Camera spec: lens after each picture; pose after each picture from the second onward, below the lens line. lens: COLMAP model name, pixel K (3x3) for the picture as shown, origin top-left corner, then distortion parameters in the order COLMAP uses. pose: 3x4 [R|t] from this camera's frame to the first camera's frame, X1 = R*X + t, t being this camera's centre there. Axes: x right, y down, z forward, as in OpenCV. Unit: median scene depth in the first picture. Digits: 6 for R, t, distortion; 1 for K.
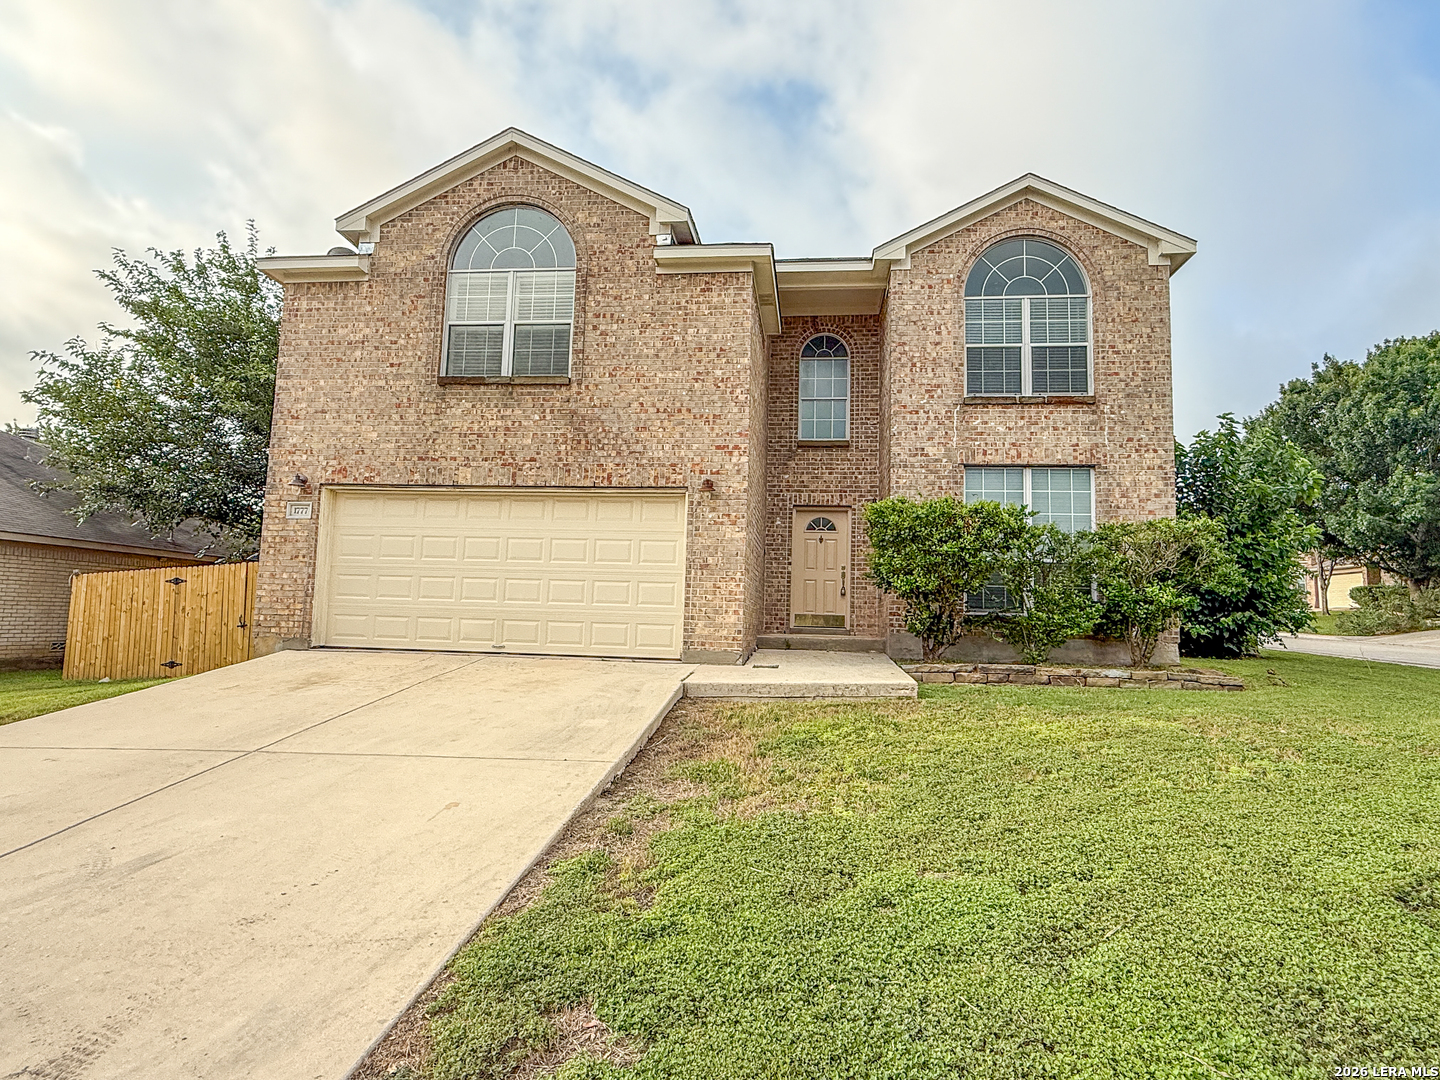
lens RADIAL K [[804.4, 0, 720.1], [0, 804.4, 536.1], [0, 0, 1]] dist [0.000107, 0.001751]
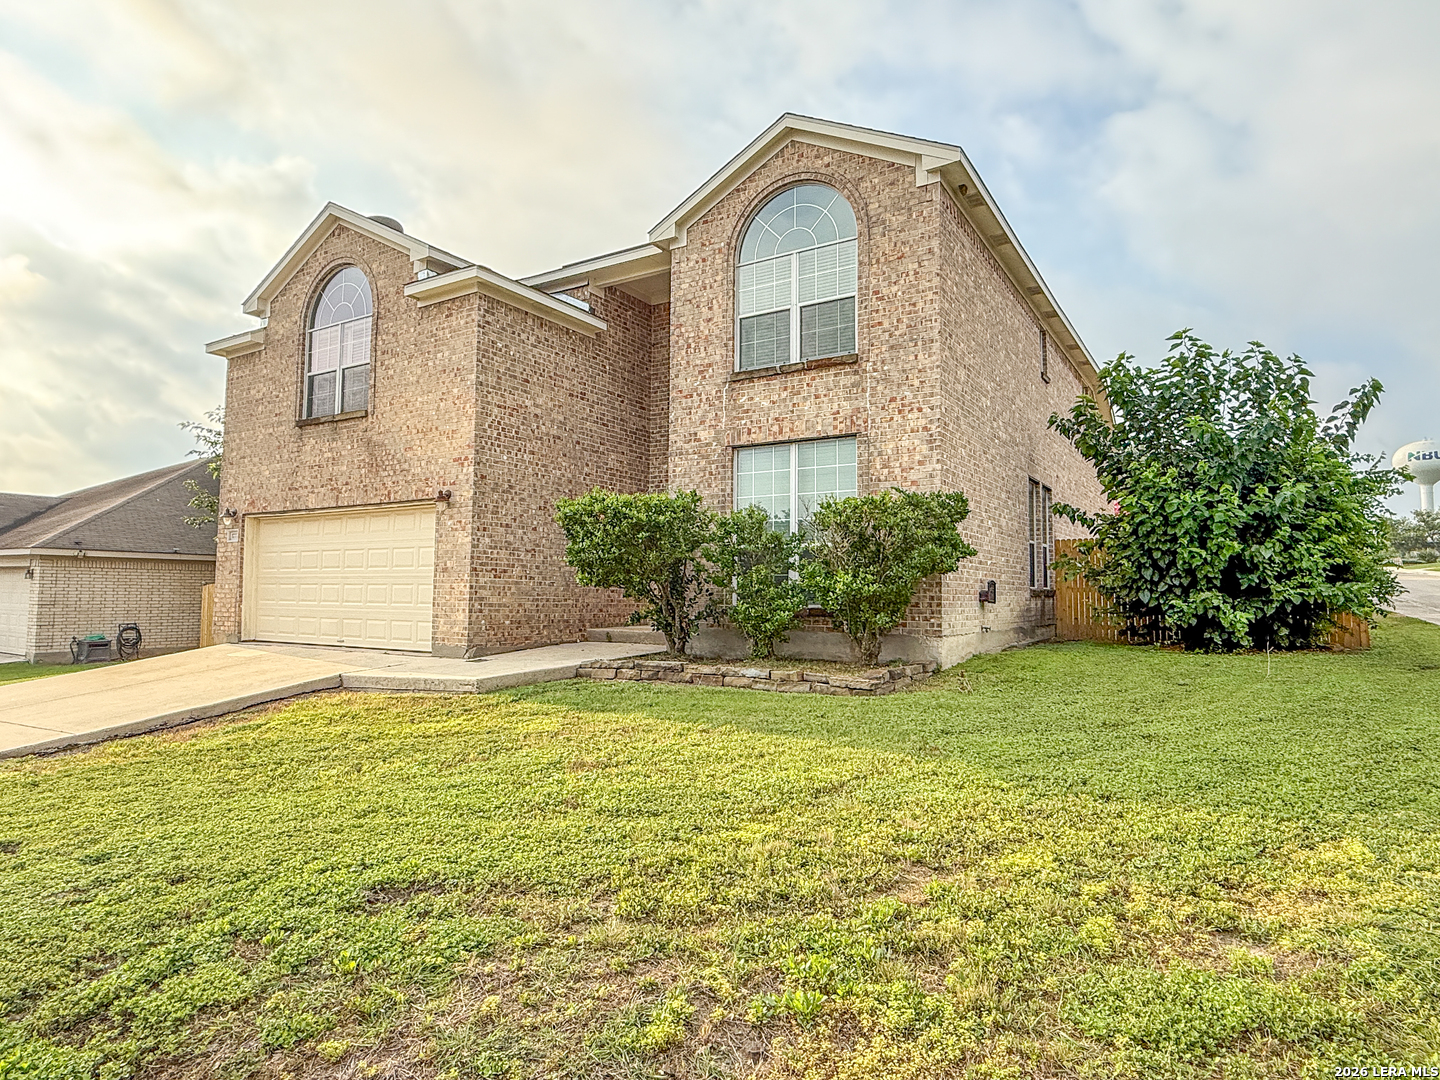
lens RADIAL K [[831.5, 0, 720.7], [0, 831.5, 543.2], [0, 0, 1]] dist [-0.006780, 0.002064]
pose [[0.902023, -0.049253, -0.428869, 0.713713], [0.065733, 0.997556, 0.023688, -0.000296], [0.426654, -0.049558, 0.903056, 0.115829]]
